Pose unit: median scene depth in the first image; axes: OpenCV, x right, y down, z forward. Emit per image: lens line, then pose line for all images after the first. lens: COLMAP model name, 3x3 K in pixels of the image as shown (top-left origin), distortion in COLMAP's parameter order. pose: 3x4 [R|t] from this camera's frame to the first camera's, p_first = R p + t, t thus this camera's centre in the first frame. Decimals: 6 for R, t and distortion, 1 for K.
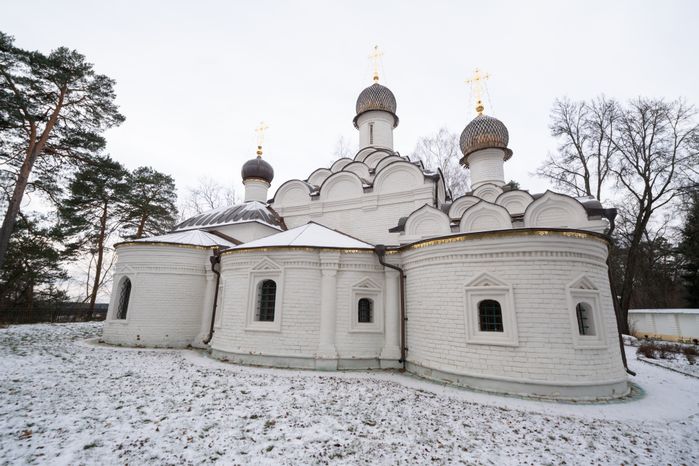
lens RADIAL K [[326.2, 0, 349.6], [0, 326.2, 230.4], [0, 0, 1]] dist [0.012468, -0.000277]
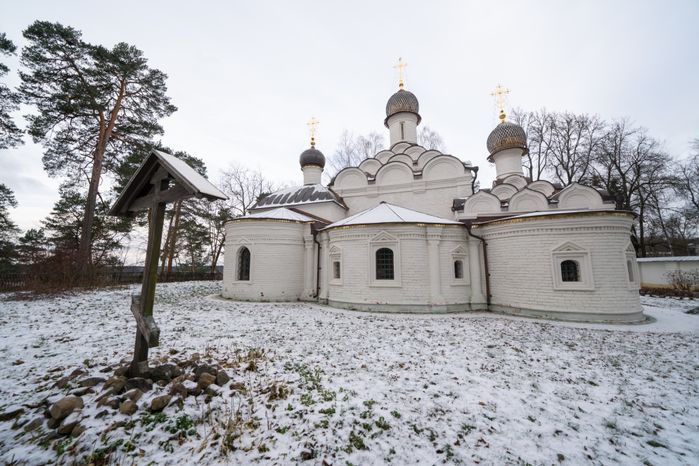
lens RADIAL K [[257.6, 0, 349.5], [0, 257.6, 230.3], [0, 0, 1]] dist [-0.015908, 0.000075]
pose [[0.993244, -0.006714, 0.115850, -0.293427], [-0.004475, 0.995366, 0.096053, -0.009752], [-0.115958, -0.095923, 0.988611, 0.007122]]
